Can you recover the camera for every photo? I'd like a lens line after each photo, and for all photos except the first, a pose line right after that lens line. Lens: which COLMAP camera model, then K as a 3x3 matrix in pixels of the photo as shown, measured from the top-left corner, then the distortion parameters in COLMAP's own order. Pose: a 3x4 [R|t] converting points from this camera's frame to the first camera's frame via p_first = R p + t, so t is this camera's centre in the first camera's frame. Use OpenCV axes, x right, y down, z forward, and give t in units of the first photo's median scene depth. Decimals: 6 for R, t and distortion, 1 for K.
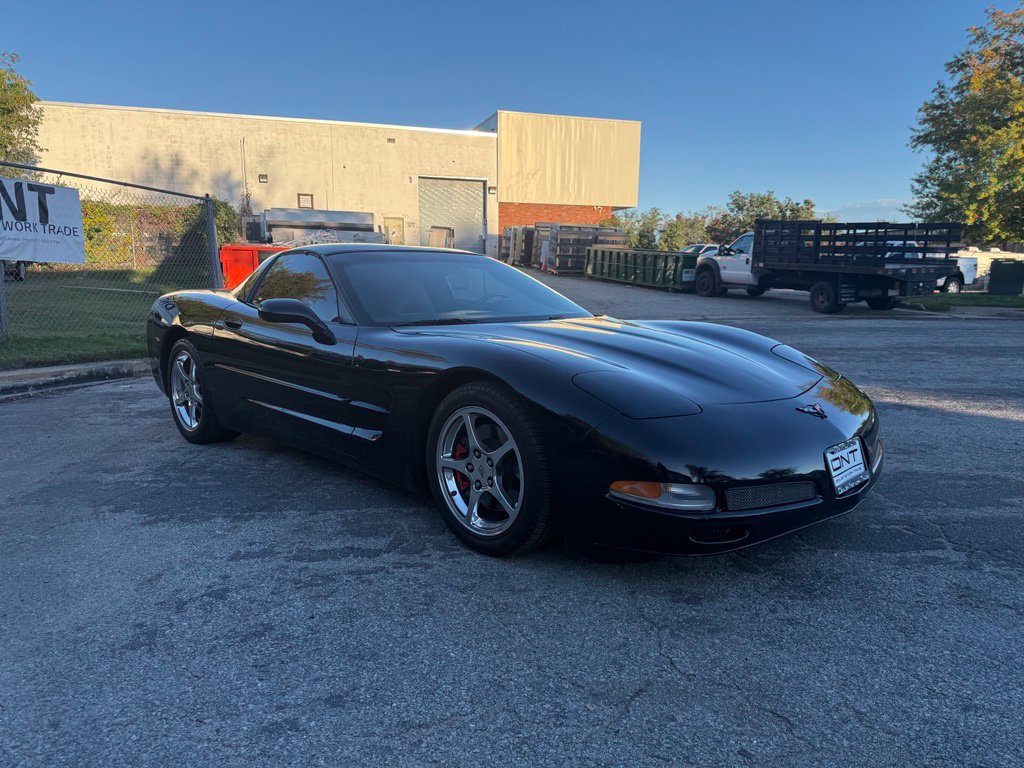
lens RADIAL K [[717.5, 0, 515.9], [0, 717.5, 398.5], [0, 0, 1]] dist [0.034736, -0.046737]
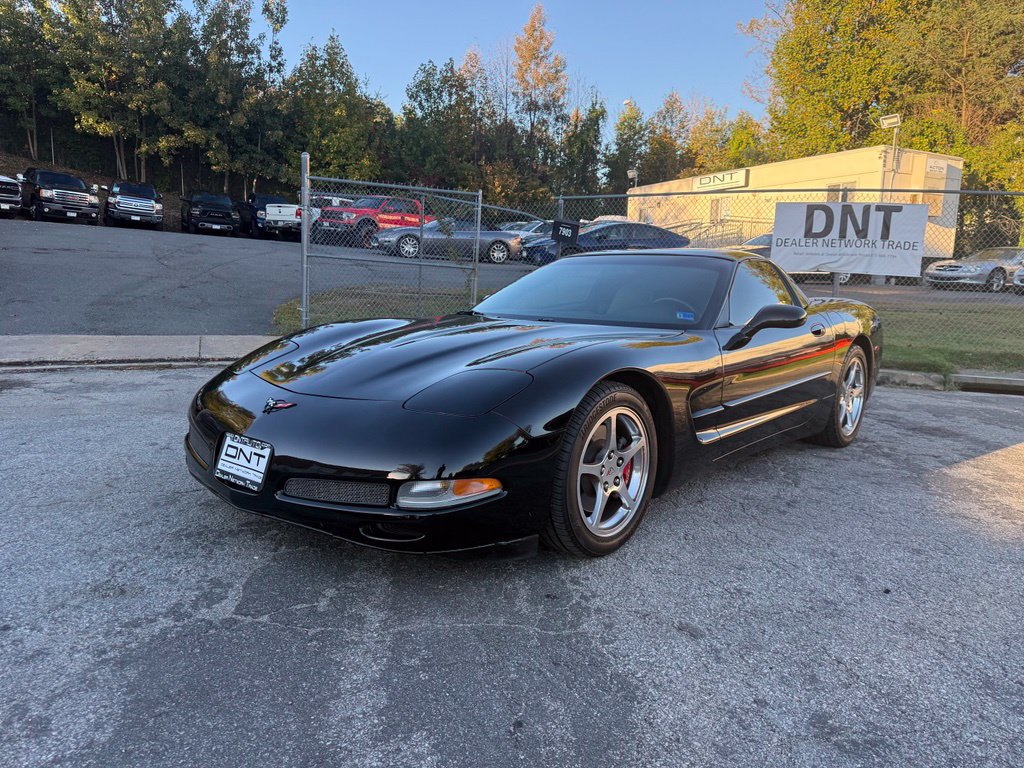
lens RADIAL K [[717.5, 0, 511.9], [0, 717.5, 397.5], [0, 0, 1]] dist [0.034736, -0.046737]
pose [[0.072101, 0.161958, -0.984160, 0.427628], [-0.190310, 0.970834, 0.145823, -0.060568], [0.979073, 0.176781, 0.100820, 0.371936]]
